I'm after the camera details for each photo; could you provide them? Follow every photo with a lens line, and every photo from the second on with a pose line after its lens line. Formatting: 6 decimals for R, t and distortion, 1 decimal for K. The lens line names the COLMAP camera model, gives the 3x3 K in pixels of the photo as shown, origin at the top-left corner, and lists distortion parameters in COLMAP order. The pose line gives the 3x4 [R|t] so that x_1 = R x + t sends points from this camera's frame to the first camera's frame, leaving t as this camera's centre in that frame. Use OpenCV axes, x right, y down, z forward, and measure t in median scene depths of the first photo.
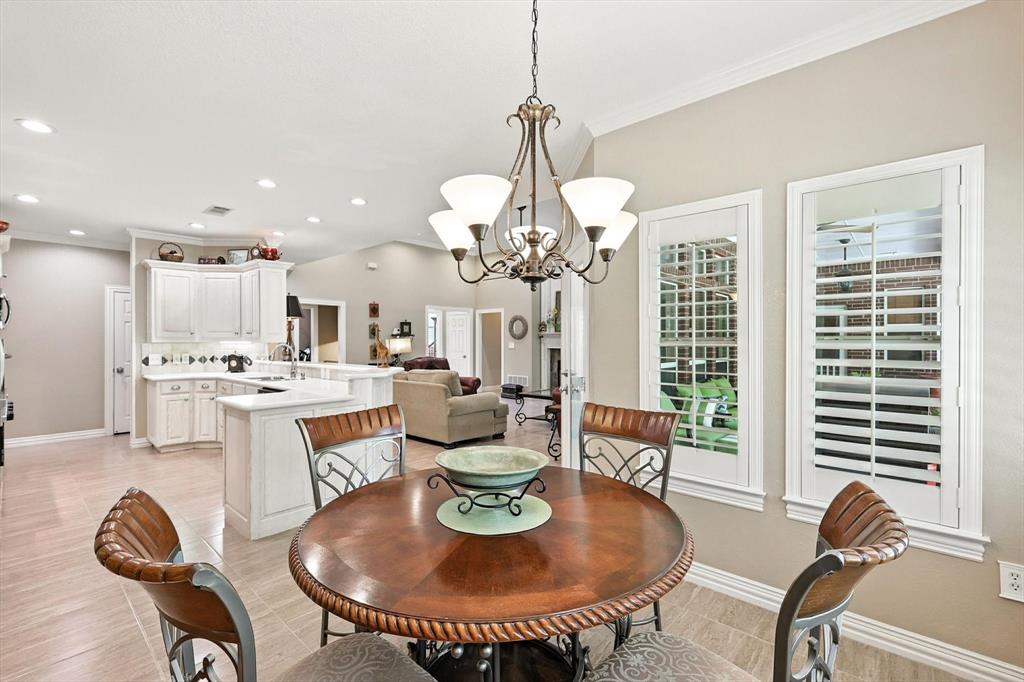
lens RADIAL K [[449.6, 0, 511.8], [0, 449.6, 343.8], [0, 0, 1]] dist [0.005288, -0.000320]
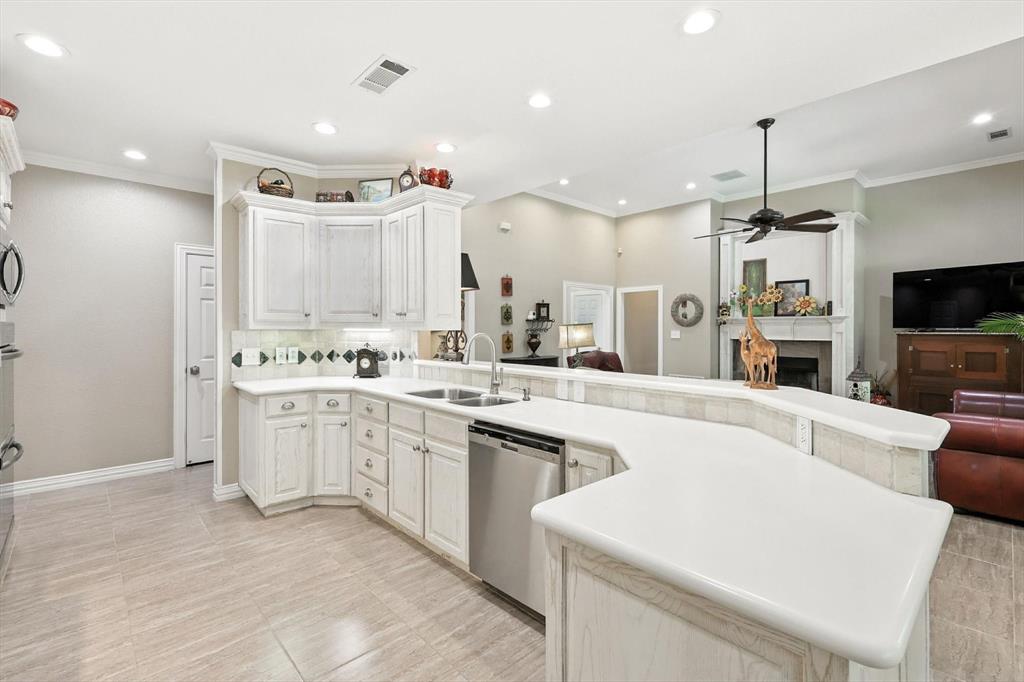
lens RADIAL K [[467.8, 0, 514.6], [0, 467.8, 332.9], [0, 0, 1]] dist [0.005617, 0.000228]
pose [[0.995558, 0.004031, -0.094063, -0.361110], [-0.003797, 0.999989, 0.002663, -0.001032], [0.094073, -0.002294, 0.995563, 0.384032]]
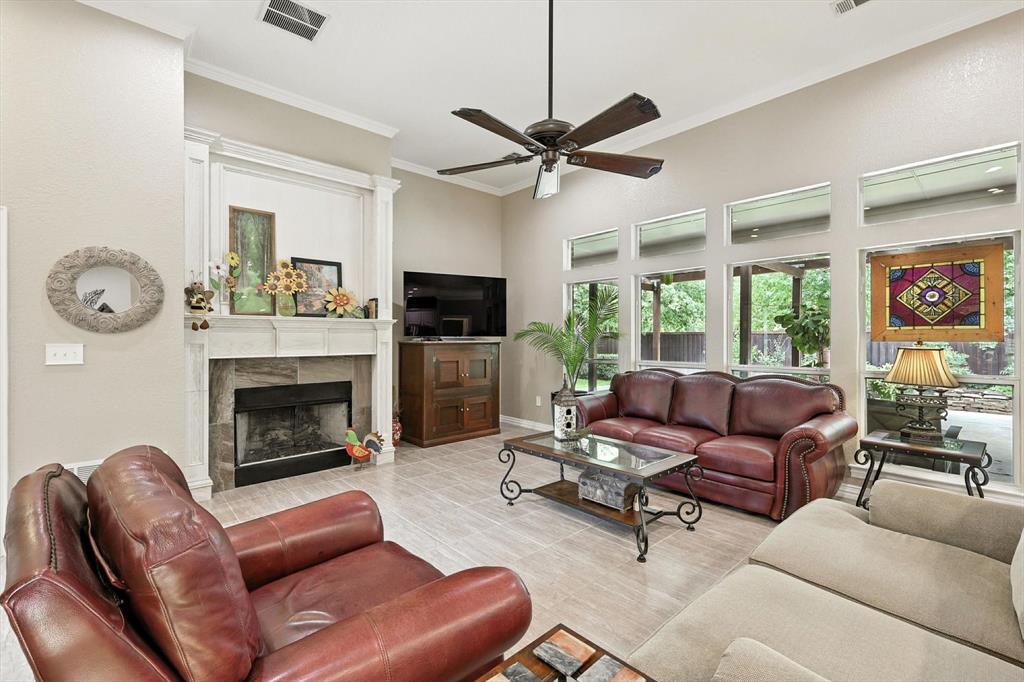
lens RADIAL K [[449.6, 0, 508.6], [0, 449.6, 341.7], [0, 0, 1]] dist [0.005288, -0.000320]
pose [[0.111807, -0.008758, 0.993691, -0.451647], [0.008219, 0.999935, 0.007888, -0.008522], [-0.993696, 0.007285, 0.111872, 1.323009]]
